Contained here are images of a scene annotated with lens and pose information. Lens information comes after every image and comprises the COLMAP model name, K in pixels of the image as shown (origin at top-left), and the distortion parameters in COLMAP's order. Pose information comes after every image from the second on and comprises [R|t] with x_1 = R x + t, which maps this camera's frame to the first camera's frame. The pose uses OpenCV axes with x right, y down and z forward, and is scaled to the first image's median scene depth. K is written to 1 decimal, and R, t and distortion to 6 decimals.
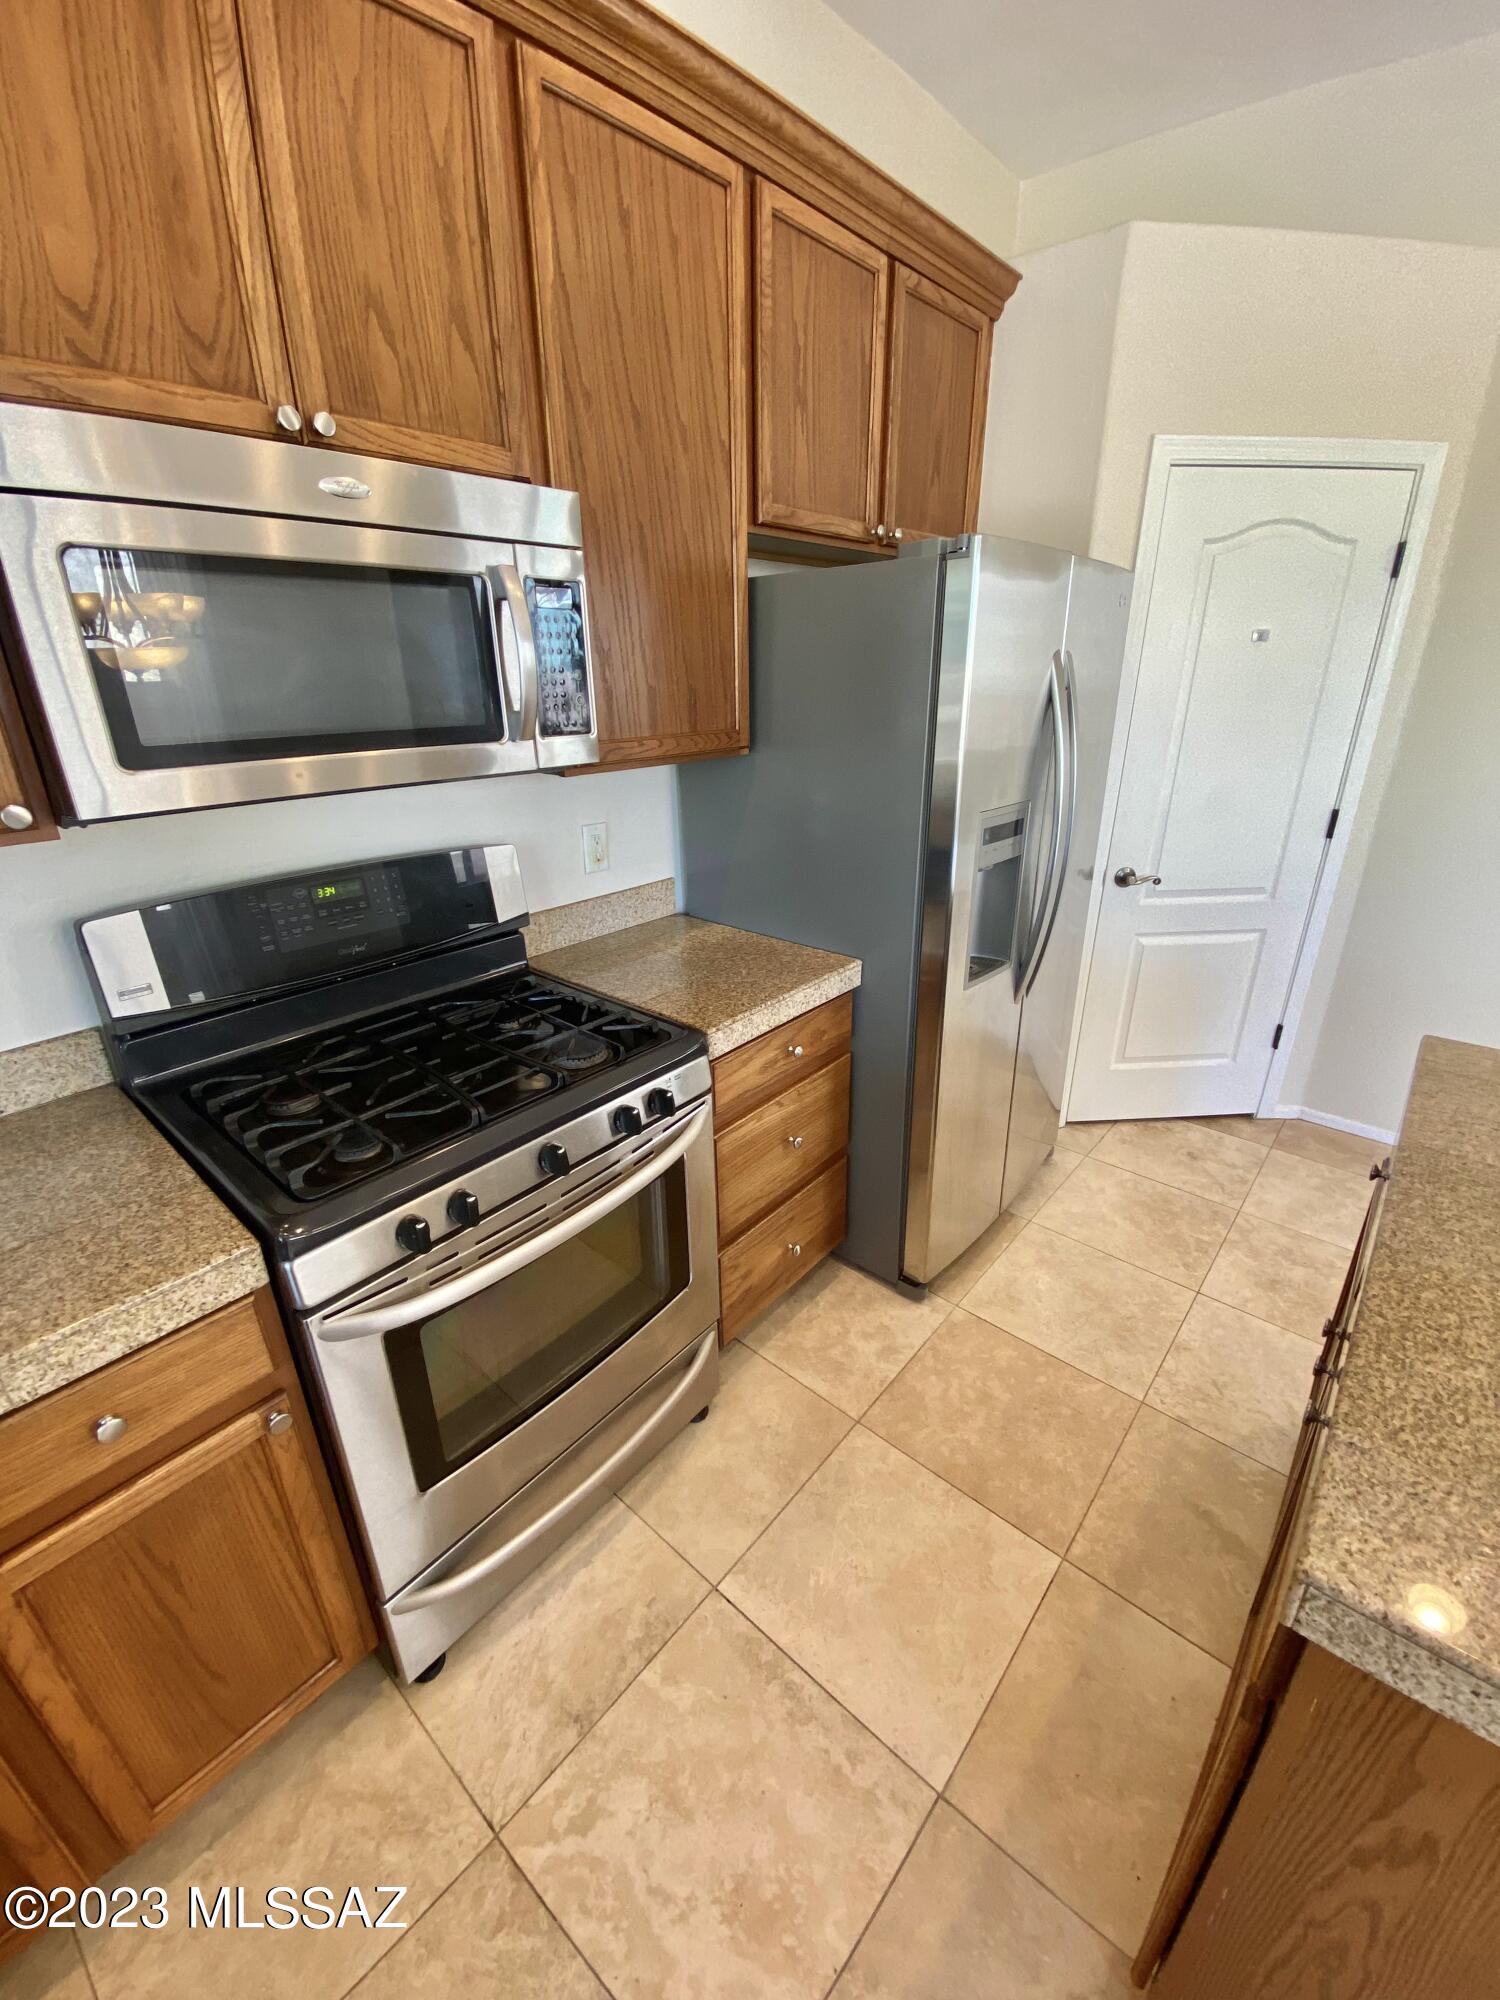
lens RADIAL K [[806.1, 0, 739.2], [0, 806.1, 994.7], [0, 0, 1]] dist [0.003190, -0.011469]
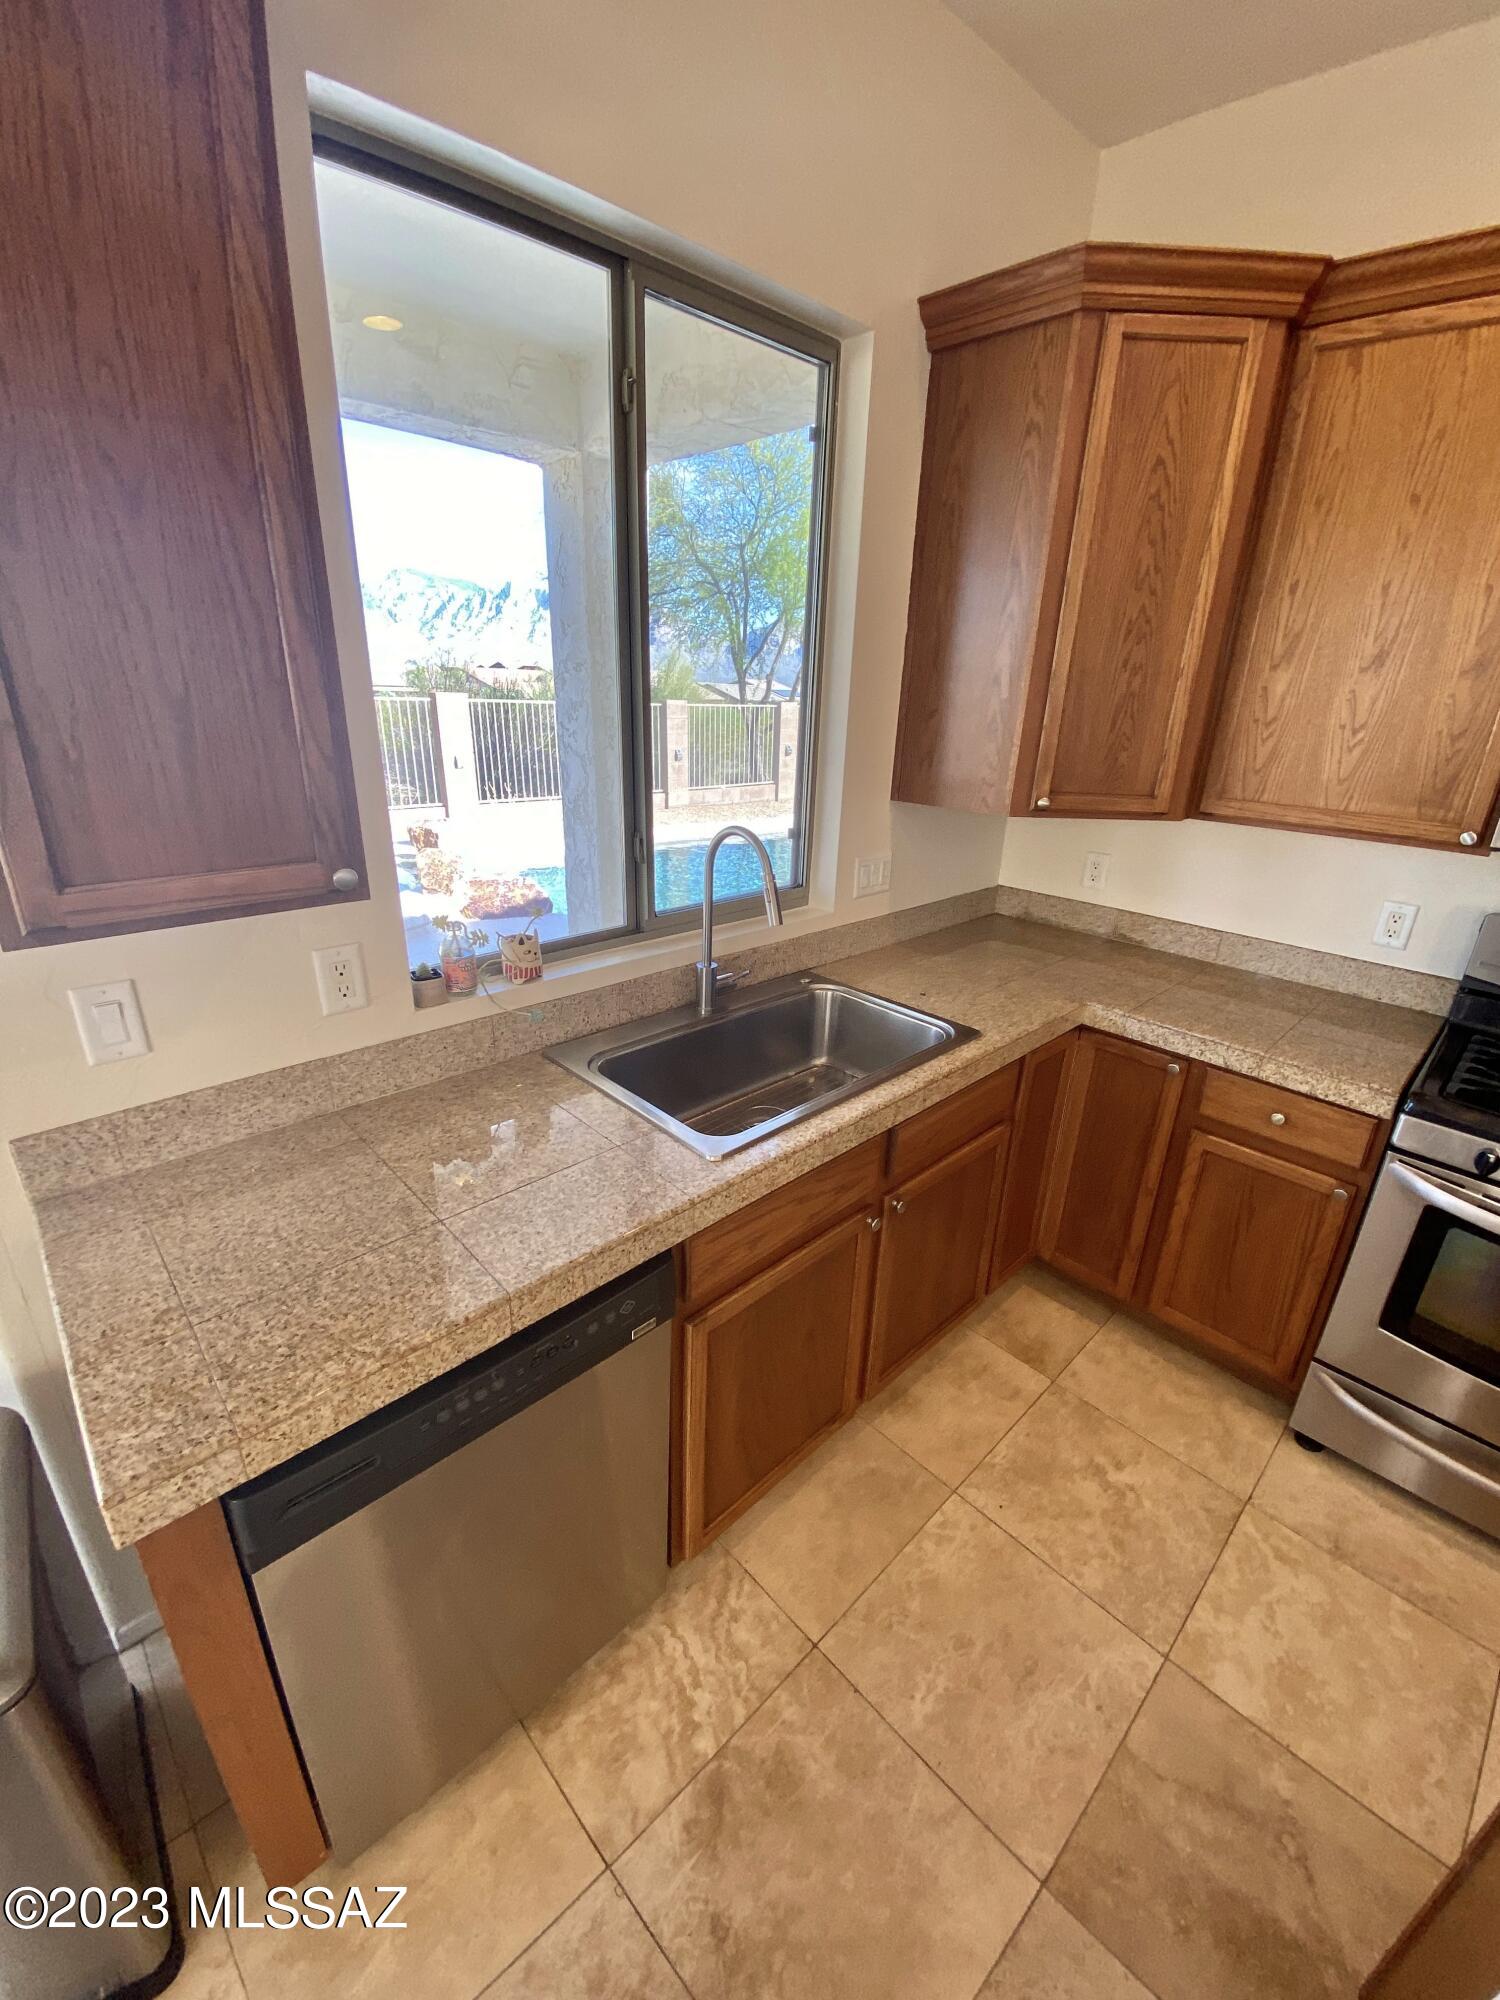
lens RADIAL K [[806.1, 0, 741.3], [0, 806.1, 992.6], [0, 0, 1]] dist [0.003190, -0.011469]
pose [[-0.099576, 0.361009, -0.927231, 0.787683], [-0.398341, 0.839468, 0.369618, 0.042105], [0.911816, 0.406159, 0.060214, -0.344986]]
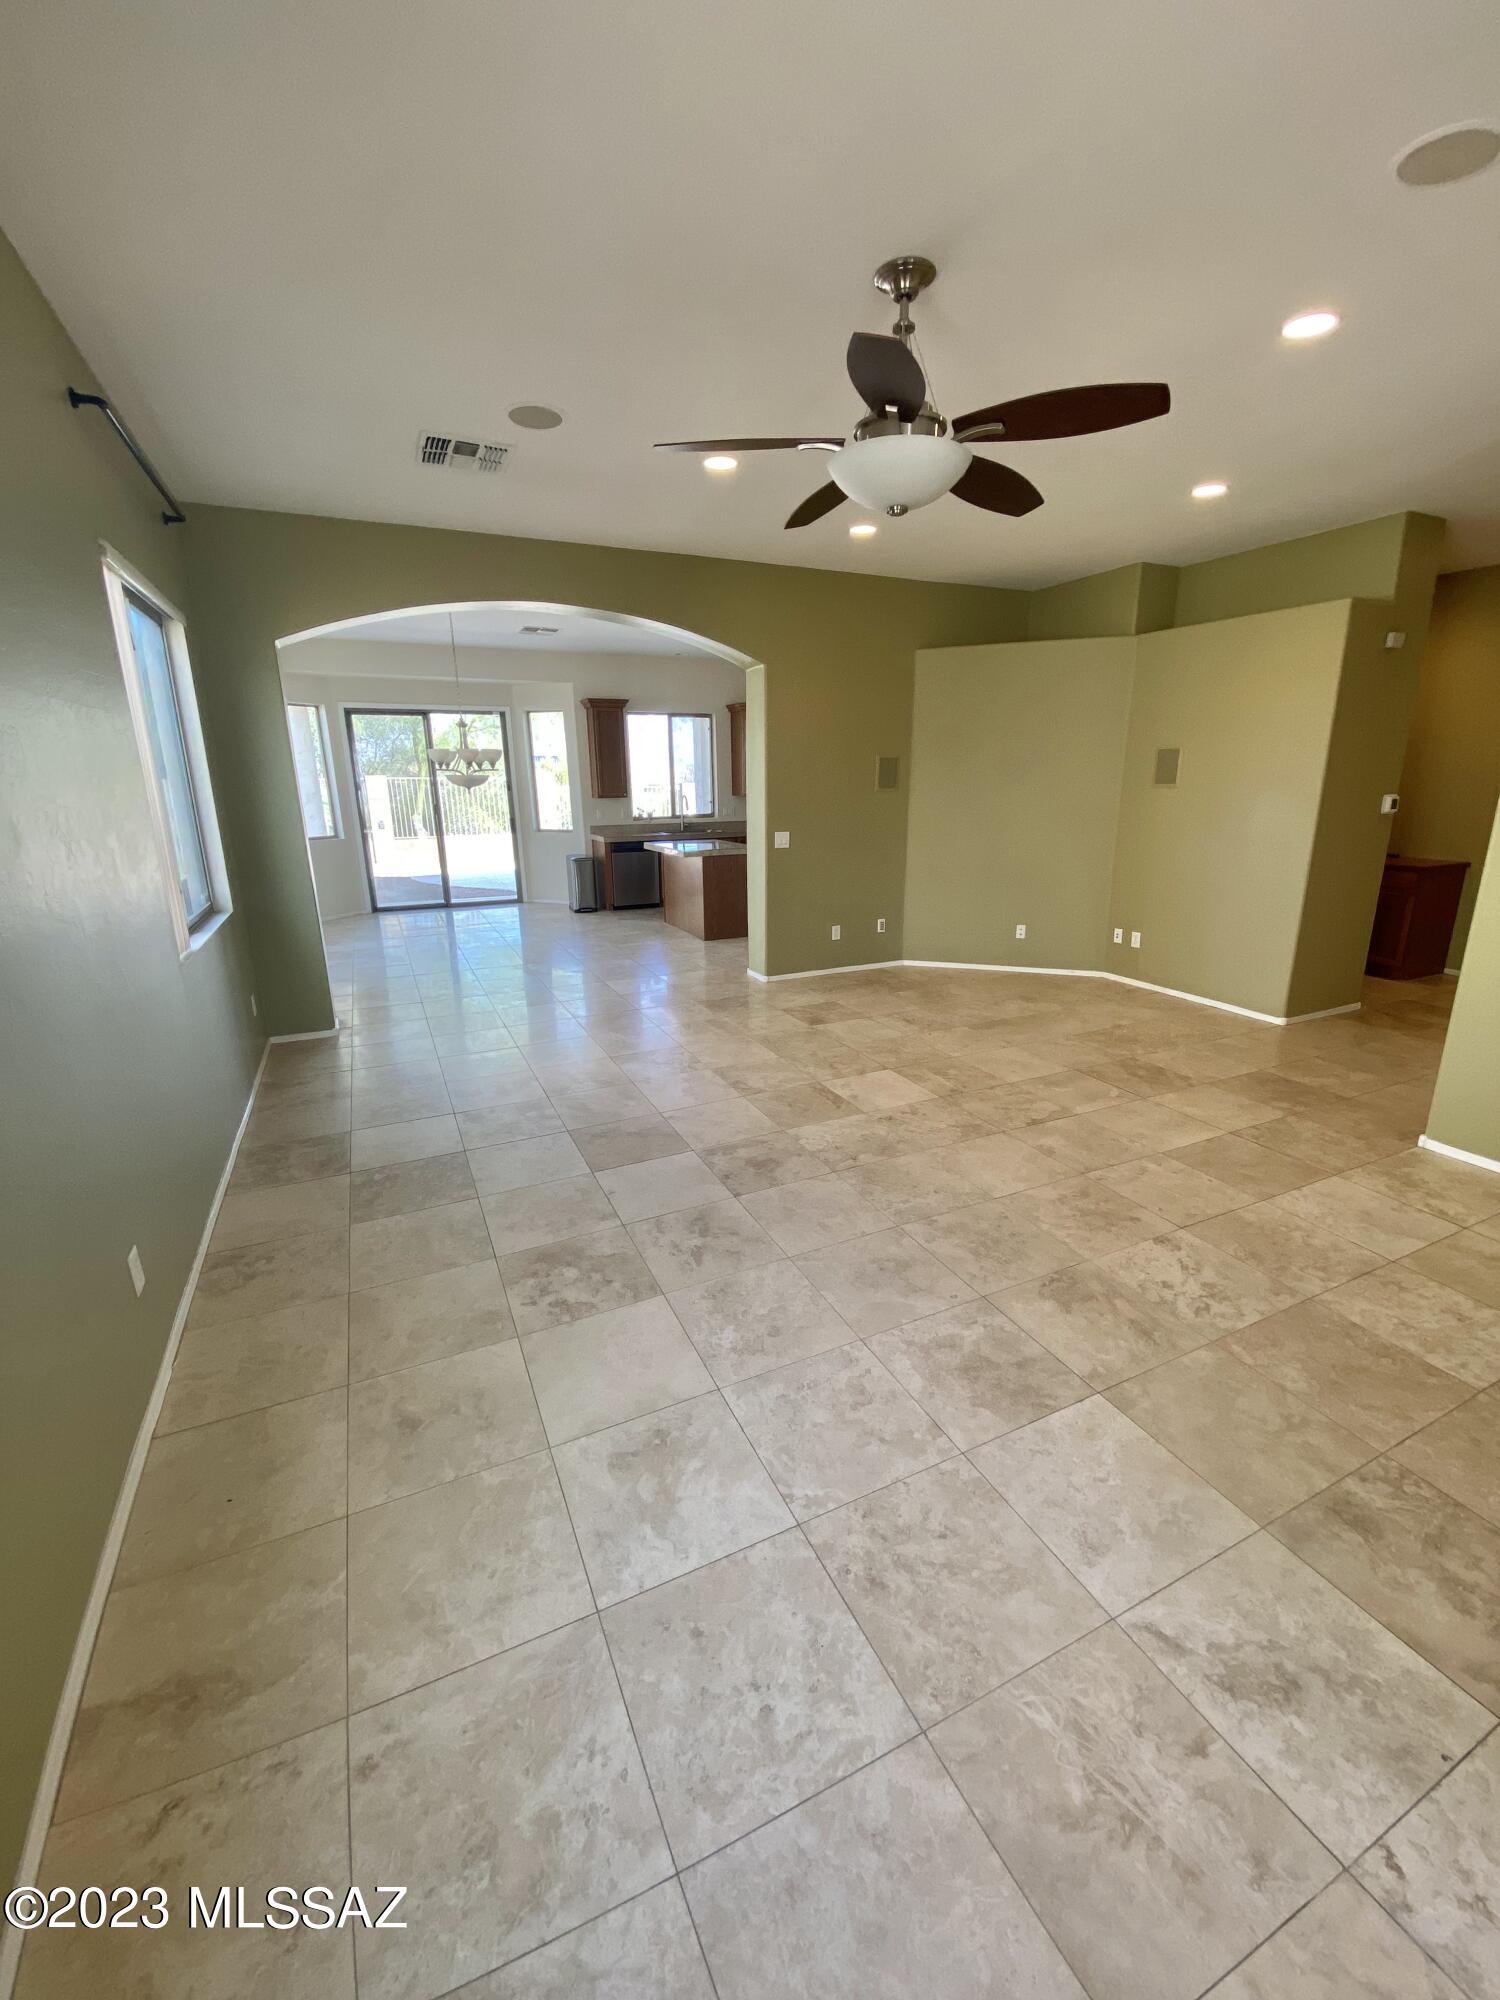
lens RADIAL K [[806.1, 0, 753.5], [0, 806.1, 996.0], [0, 0, 1]] dist [0.003190, -0.011469]
pose [[-0.381762, 0.253118, -0.888926, 7.008870], [-0.334454, 0.858760, 0.388165, -1.362130], [0.861625, 0.445491, -0.243186, 3.142727]]
